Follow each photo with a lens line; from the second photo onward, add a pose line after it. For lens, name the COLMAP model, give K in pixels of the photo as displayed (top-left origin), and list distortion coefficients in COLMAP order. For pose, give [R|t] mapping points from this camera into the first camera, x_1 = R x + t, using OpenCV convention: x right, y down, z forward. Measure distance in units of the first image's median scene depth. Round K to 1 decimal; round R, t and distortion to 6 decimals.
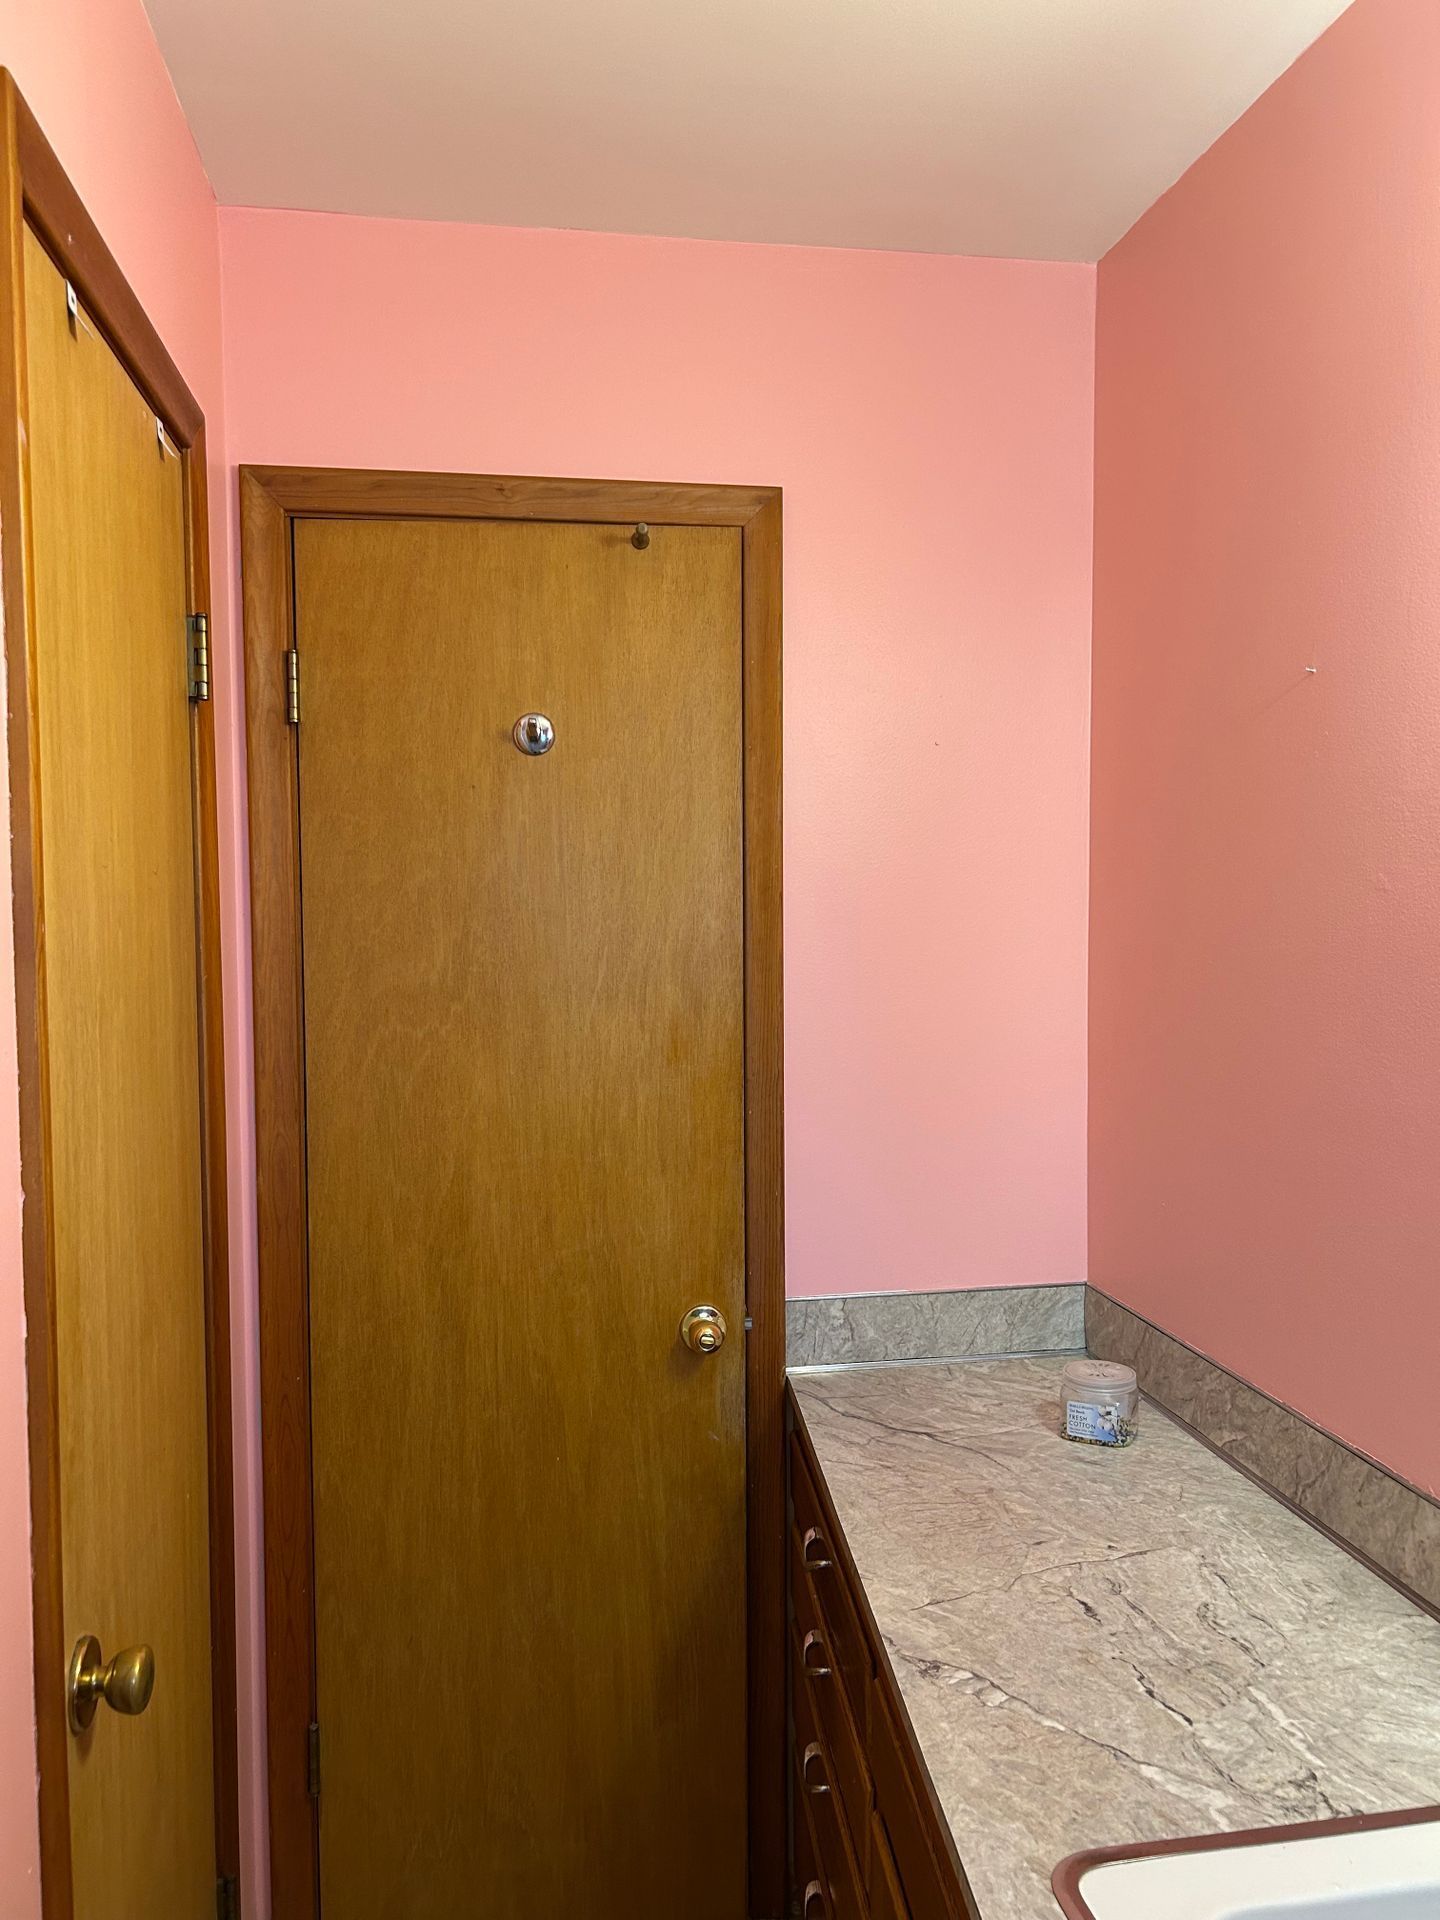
lens RADIAL K [[1418.7, 0, 721.6], [0, 1418.7, 962.0], [0, 0, 1]] dist [0.026536, -0.009030]
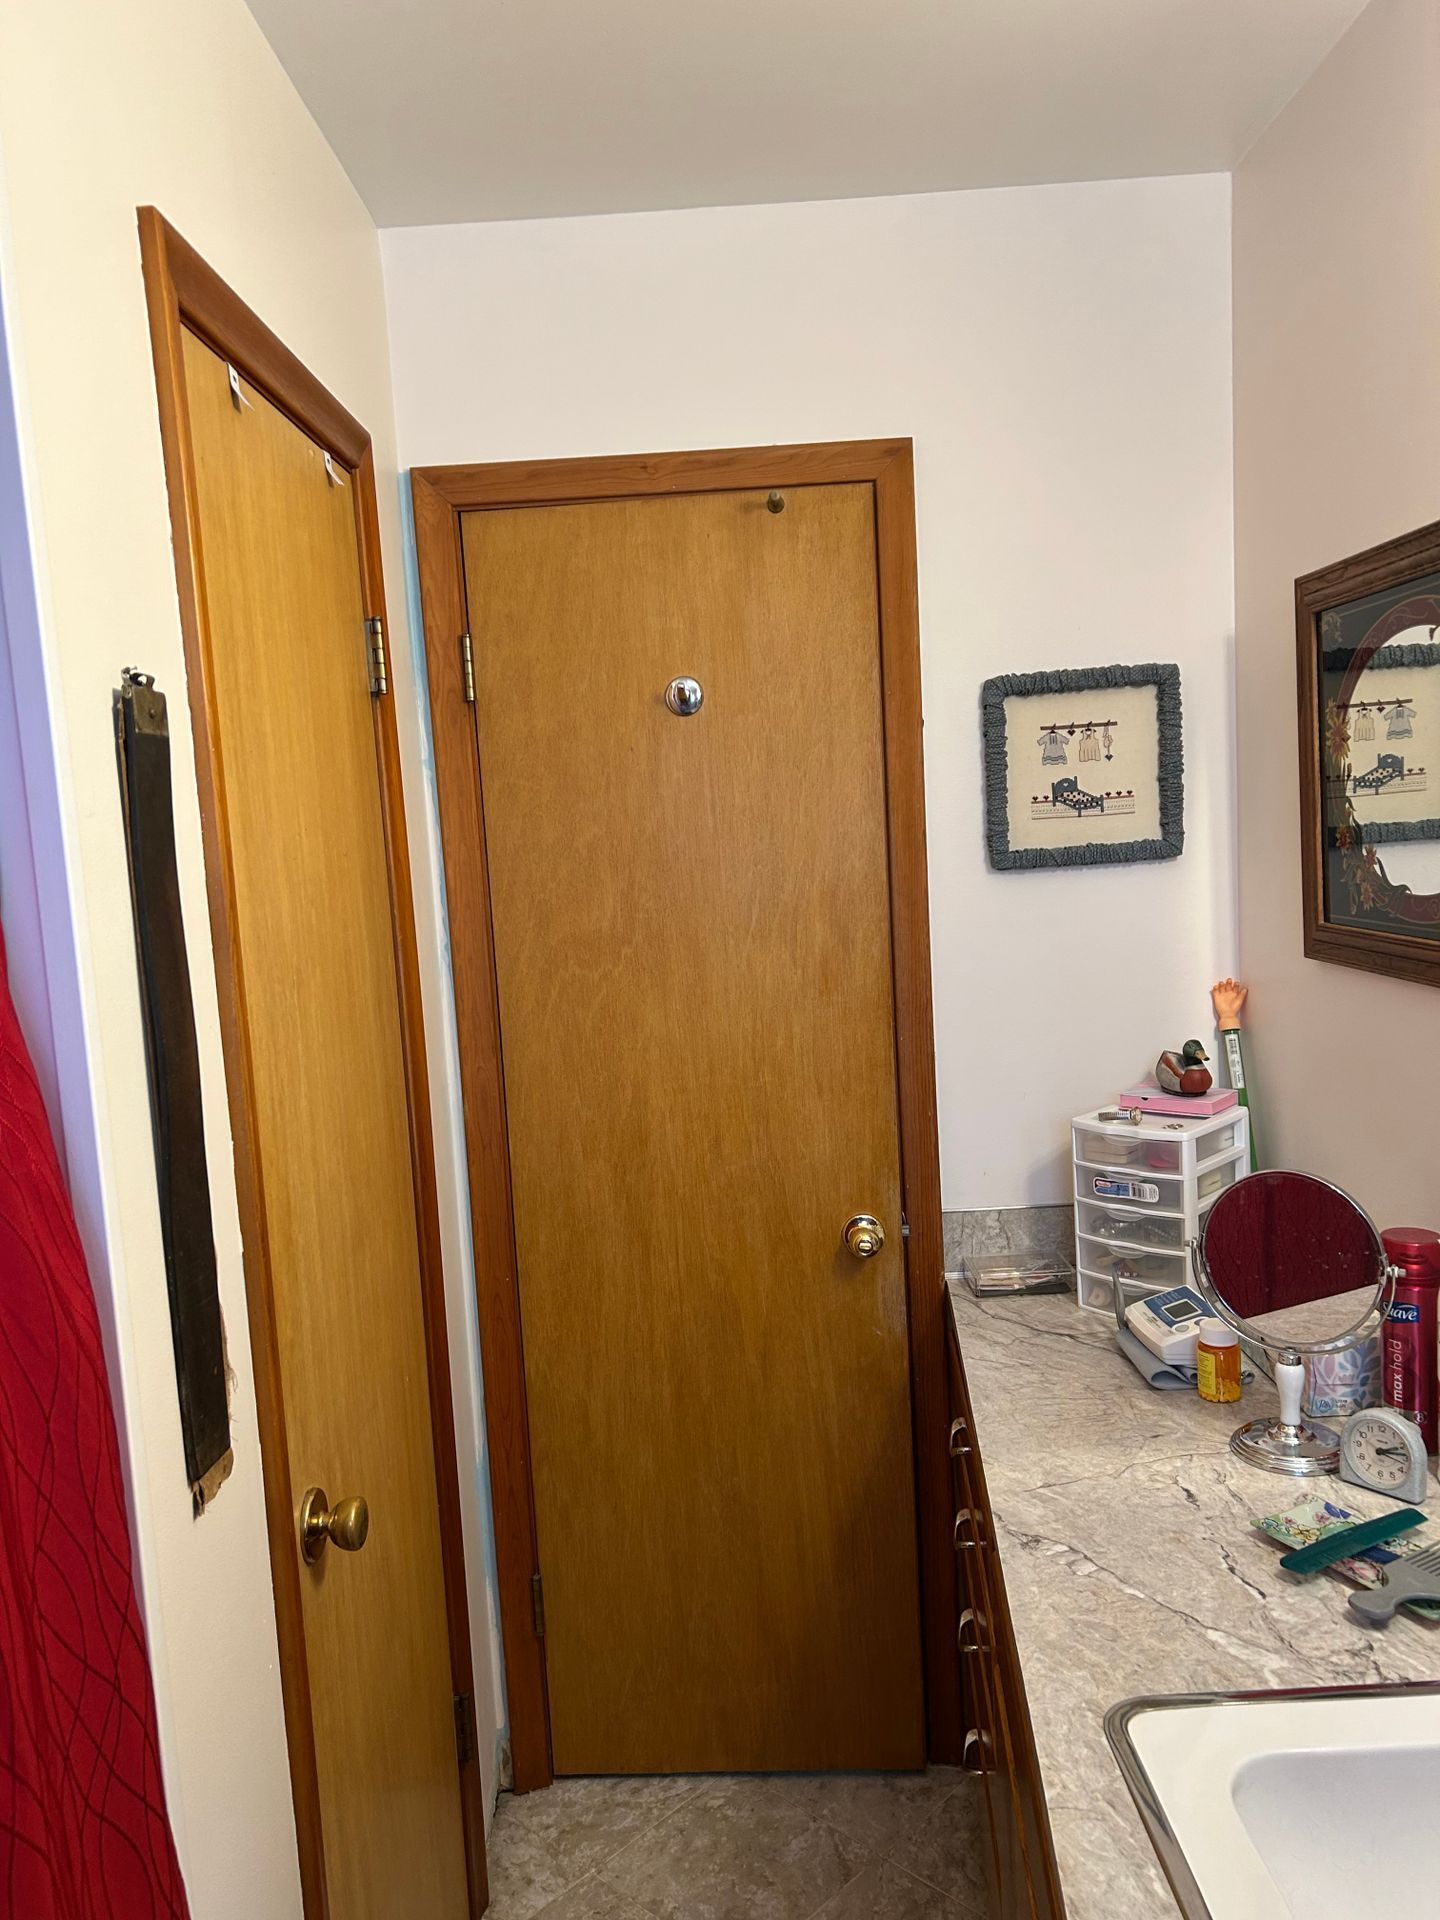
lens RADIAL K [[1410.5, 0, 732.7], [0, 1410.5, 960.9], [0, 0, 1]] dist [0.074036, -0.071660]
pose [[0.985857, -0.032006, -0.164502, 0.077816], [0.043037, 0.997025, 0.063938, -0.027363], [0.161966, -0.070114, 0.984302, -0.073234]]
